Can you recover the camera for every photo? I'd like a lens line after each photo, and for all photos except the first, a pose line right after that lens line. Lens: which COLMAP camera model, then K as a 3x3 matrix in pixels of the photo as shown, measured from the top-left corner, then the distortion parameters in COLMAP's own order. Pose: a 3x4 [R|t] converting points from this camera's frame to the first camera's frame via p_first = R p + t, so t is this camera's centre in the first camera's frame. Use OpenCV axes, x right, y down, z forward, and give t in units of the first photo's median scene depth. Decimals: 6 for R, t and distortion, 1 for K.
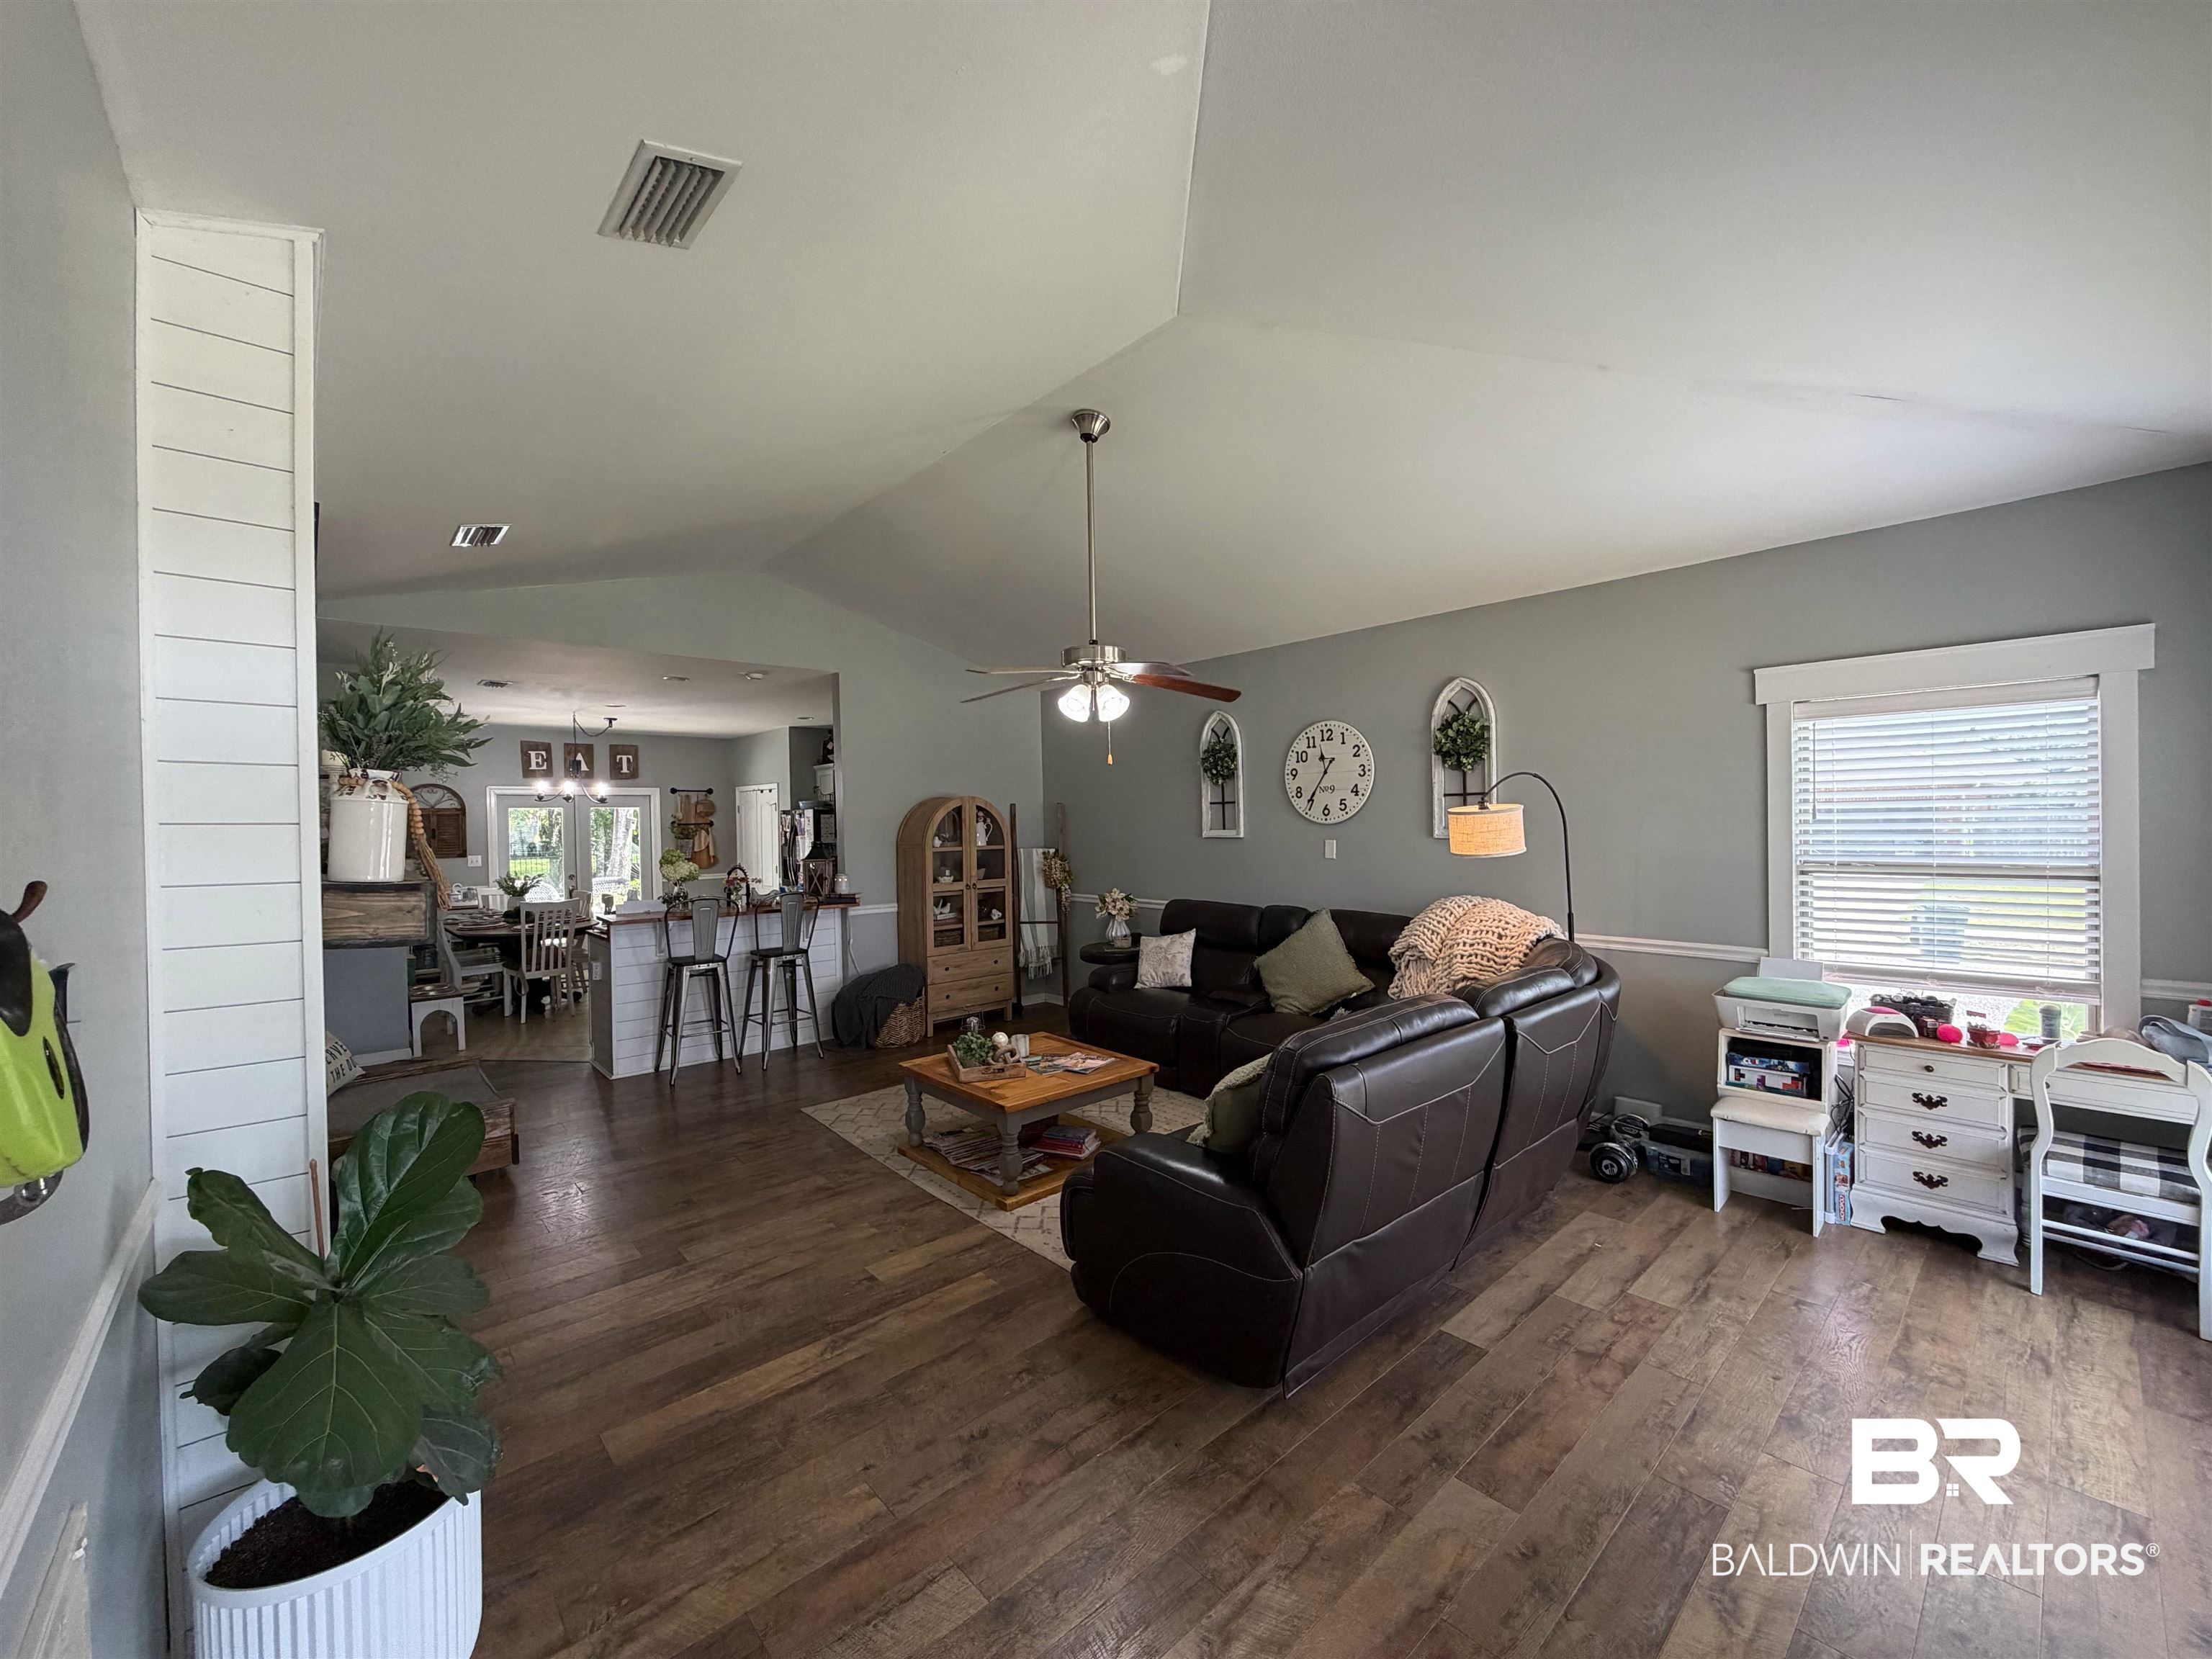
lens RADIAL K [[883.0, 0, 1100.1], [0, 883.0, 833.2], [0, 0, 1]] dist [0.003591, 0.000095]
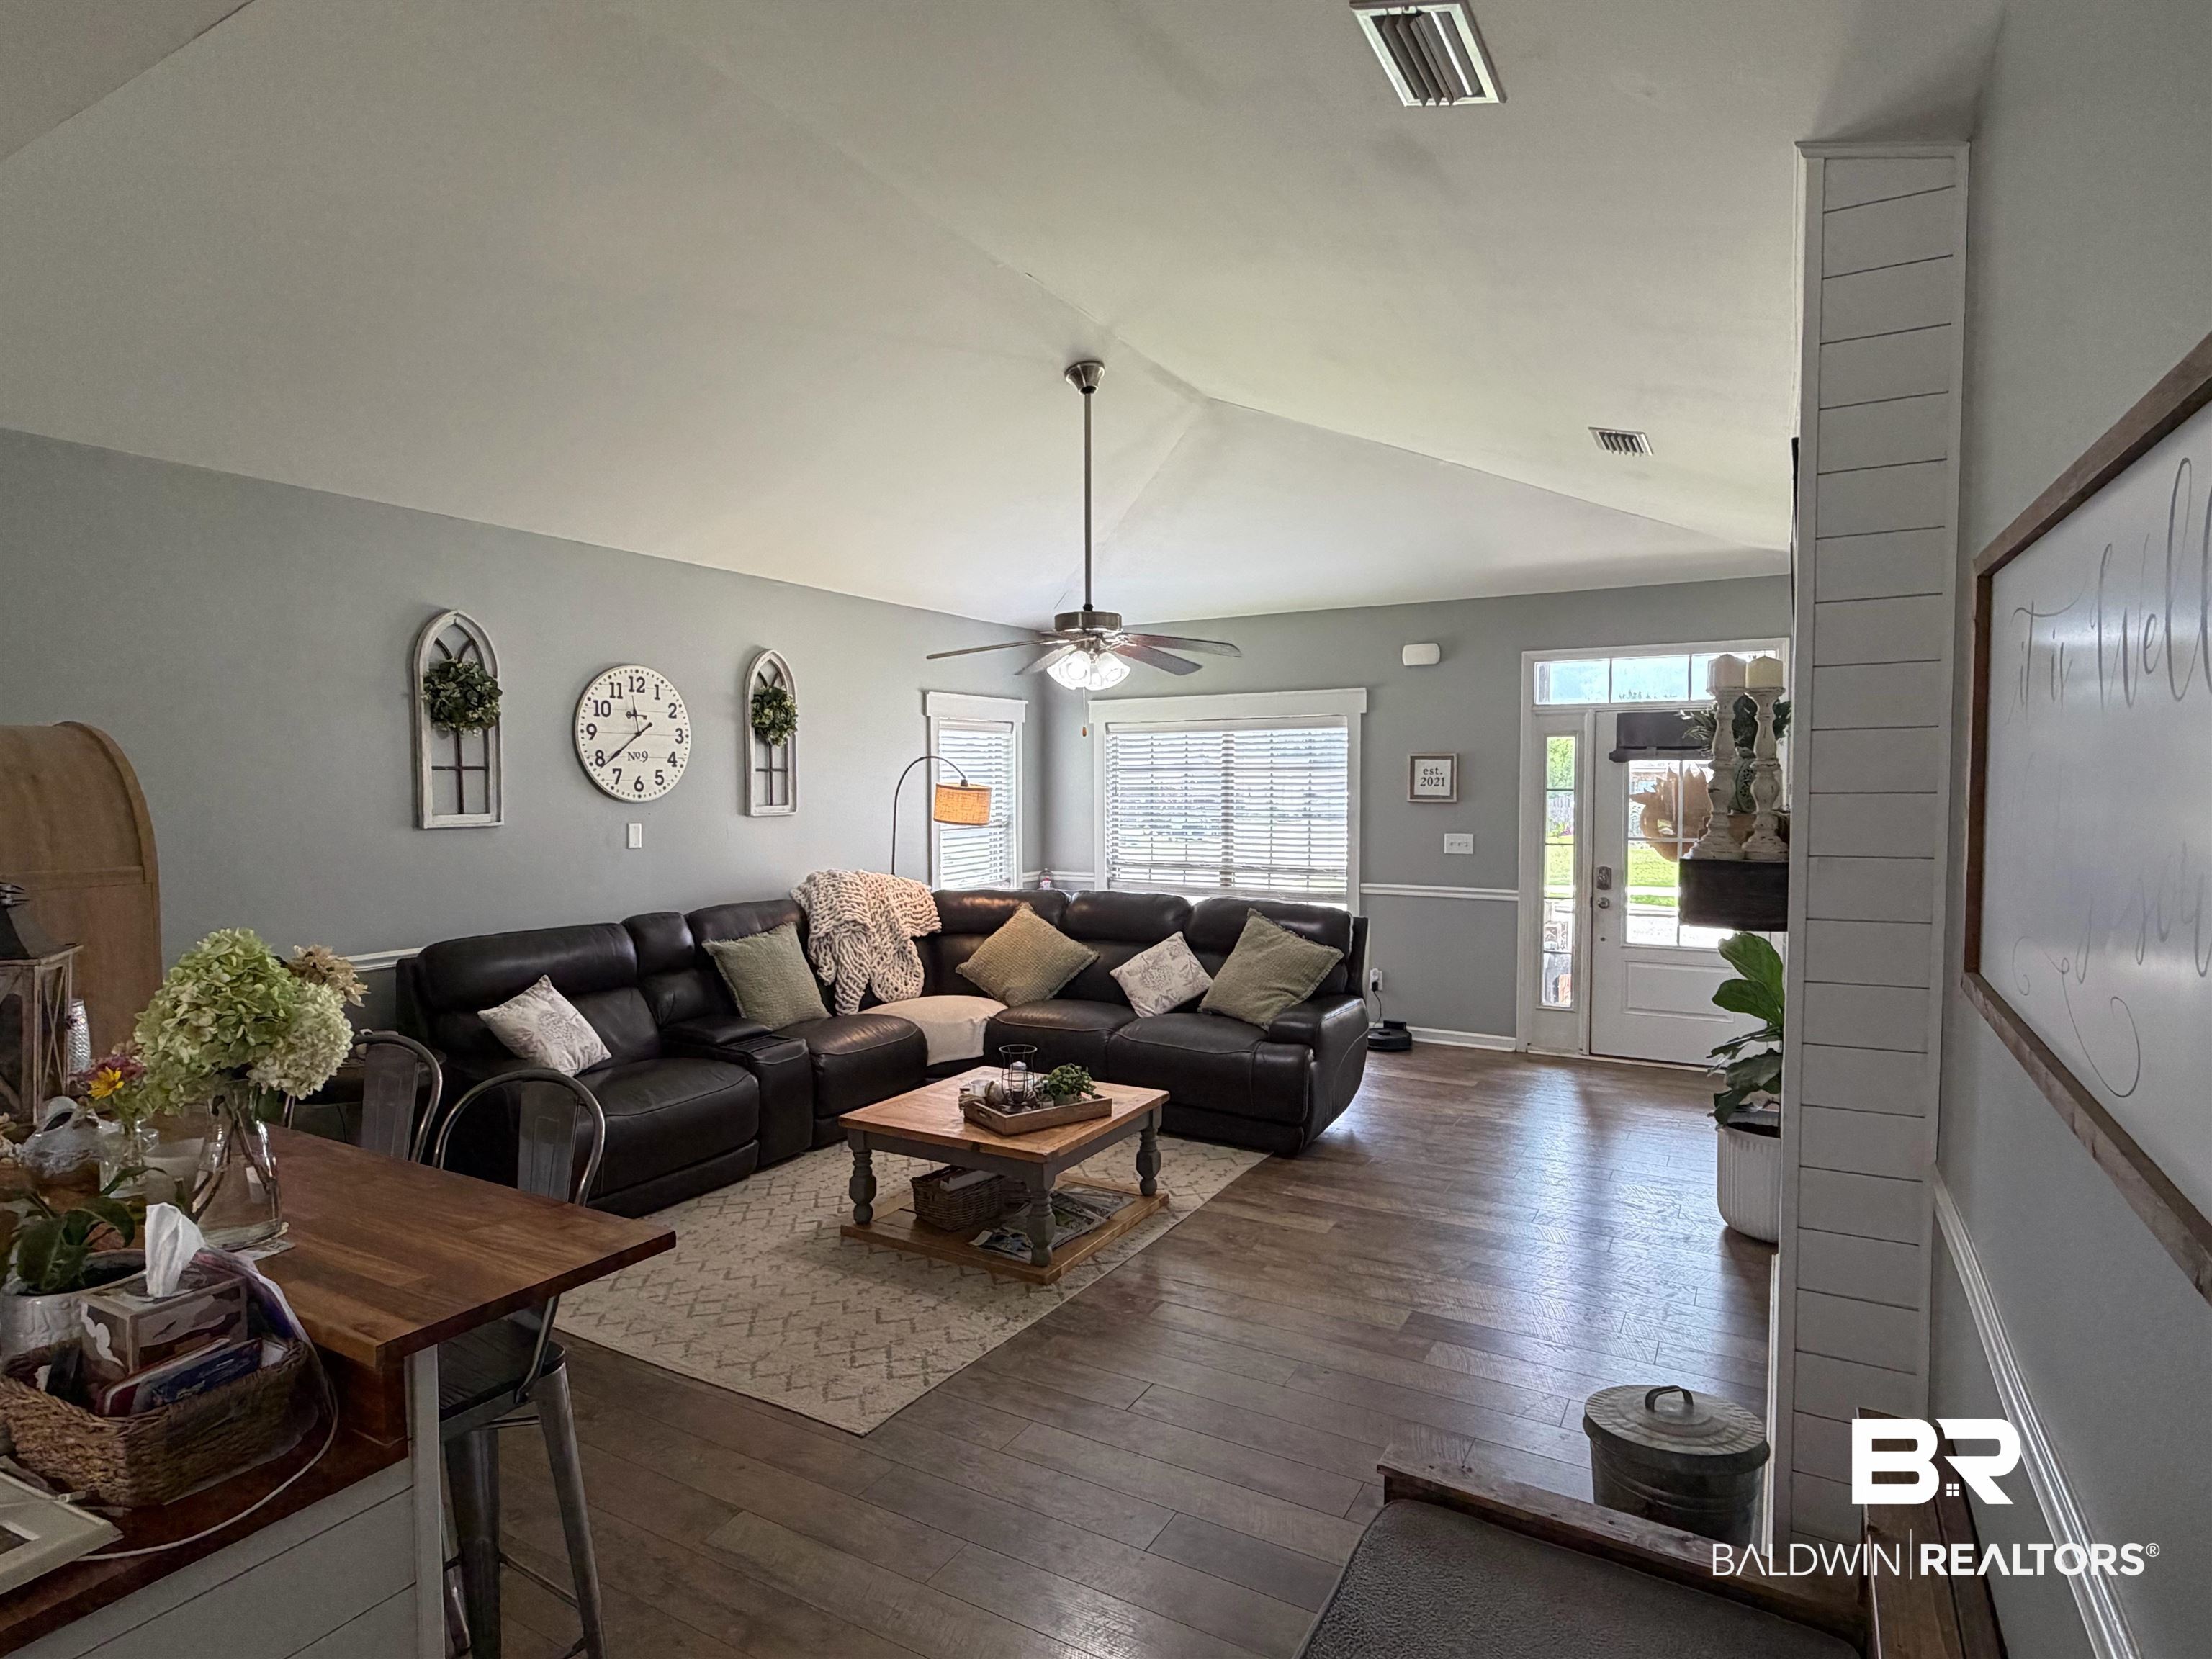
lens RADIAL K [[1170.8, 0, 1107.4], [0, 1170.8, 843.5], [0, 0, 1]] dist [0.001666, 0.000667]
pose [[-0.309284, -0.033447, 0.950381, -0.560020], [0.021383, 0.998884, 0.042112, -0.005958], [-0.950729, 0.033347, -0.308224, 0.632512]]
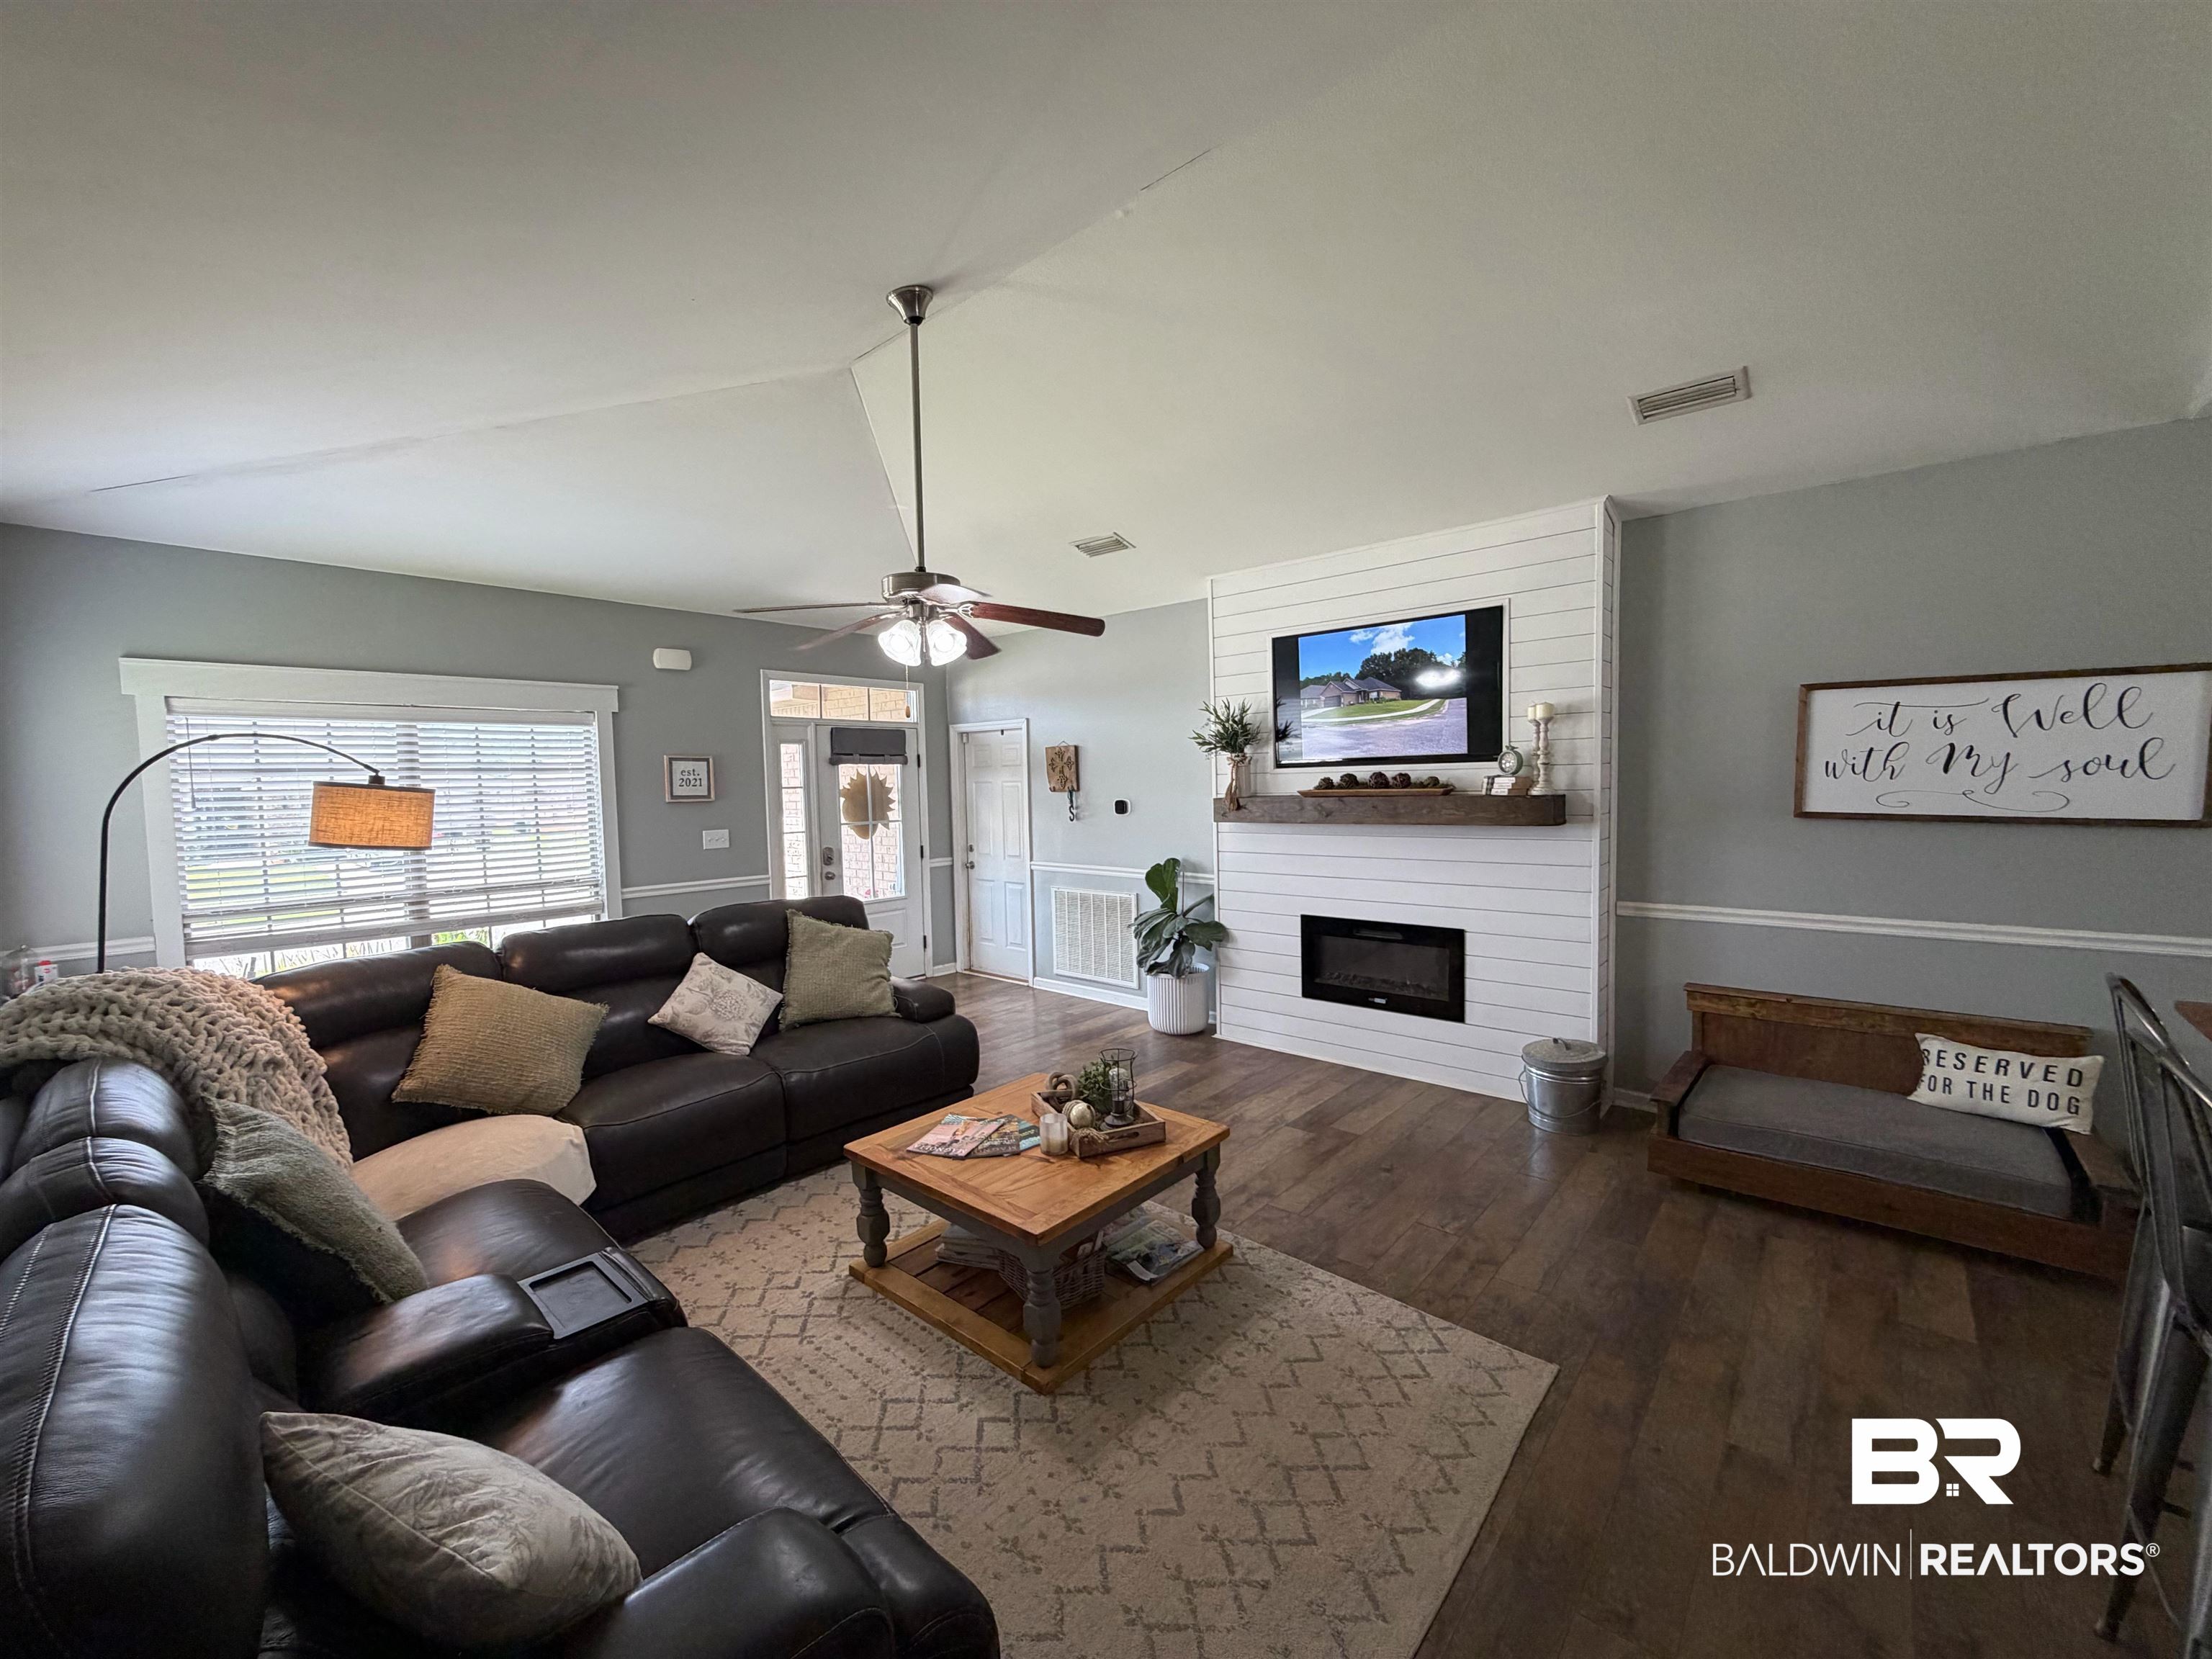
lens RADIAL K [[883.0, 0, 1085.6], [0, 883.0, 832.5], [0, 0, 1]] dist [0.003591, 0.000095]
pose [[-0.994195, 0.043782, -0.098287, -0.032241], [0.036665, 0.996652, 0.073082, -0.010184], [0.101157, 0.069054, -0.992471, 0.854316]]
